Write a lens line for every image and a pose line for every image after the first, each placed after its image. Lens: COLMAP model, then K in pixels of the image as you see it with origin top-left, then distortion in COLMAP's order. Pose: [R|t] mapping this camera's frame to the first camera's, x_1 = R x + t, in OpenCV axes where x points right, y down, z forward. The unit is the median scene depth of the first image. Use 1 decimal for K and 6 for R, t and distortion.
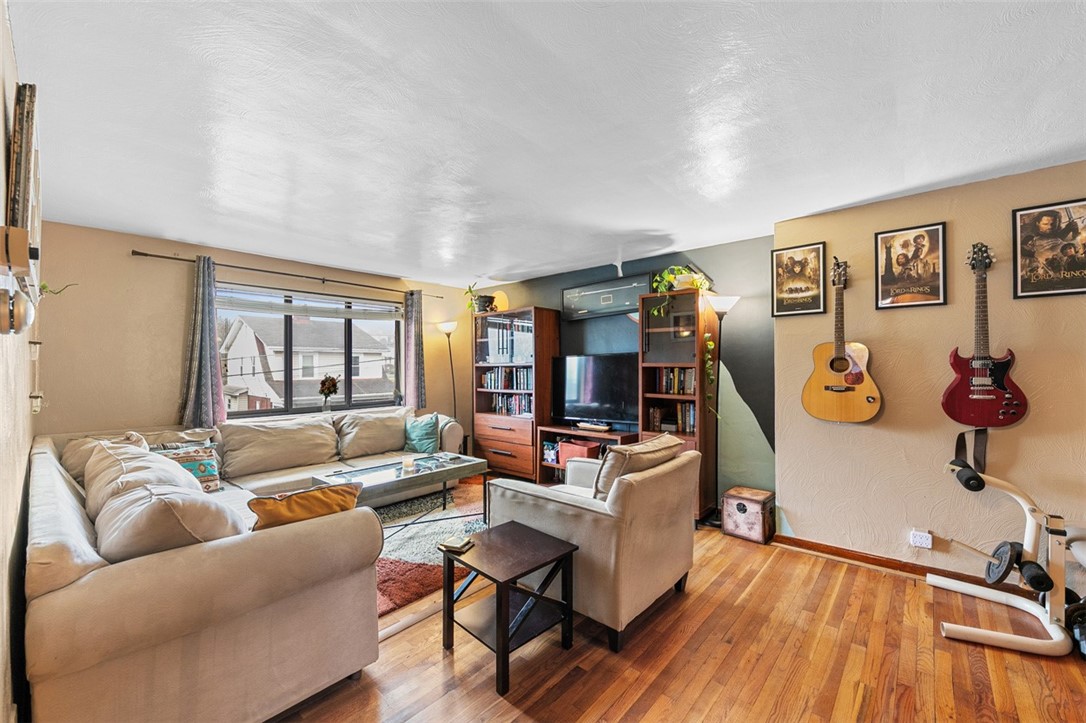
lens RADIAL K [[441.4, 0, 550.6], [0, 441.4, 362.3], [0, 0, 1]] dist [0.000626, -0.001370]
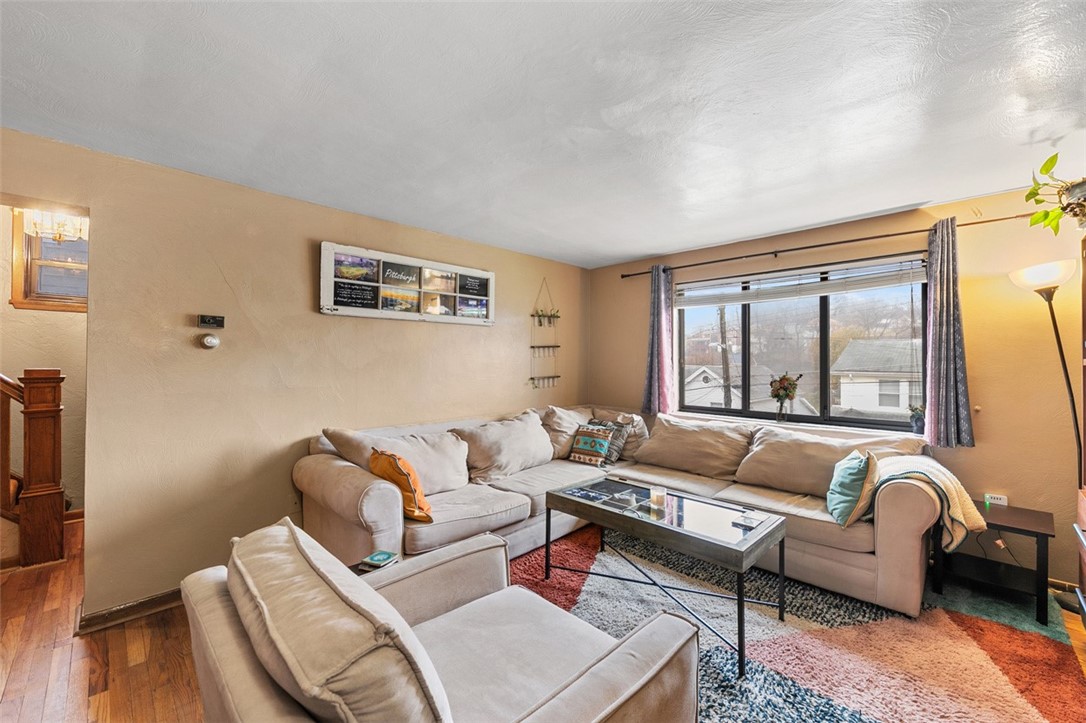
lens RADIAL K [[441.4, 0, 543.4], [0, 441.4, 358.2], [0, 0, 1]] dist [0.000626, -0.001370]
pose [[-0.088299, -0.003141, -0.996089, 0.333805], [0.002462, 0.999991, -0.003371, 0.002716], [0.996091, -0.002750, -0.088290, 0.723945]]
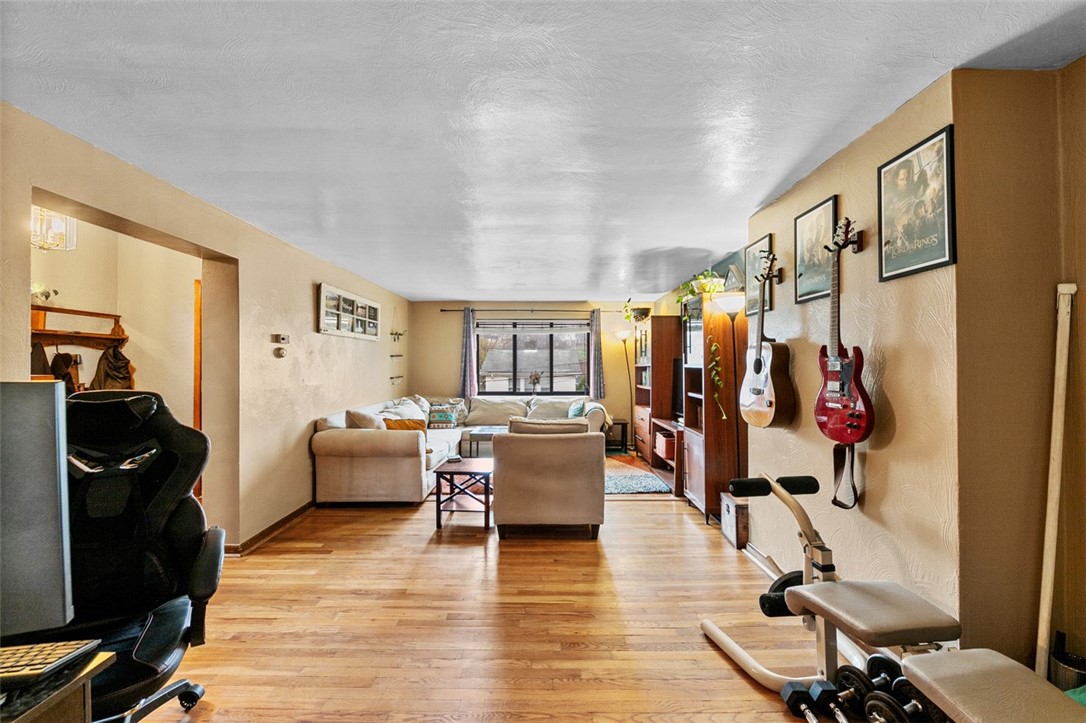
lens RADIAL K [[441.4, 0, 542.8], [0, 441.4, 364.0], [0, 0, 1]] dist [0.000626, -0.001370]
pose [[0.646565, -0.000324, -0.762859, 0.762341], [0.003181, 0.999992, 0.002271, -0.001958], [0.762852, -0.003895, 0.646561, 0.028107]]
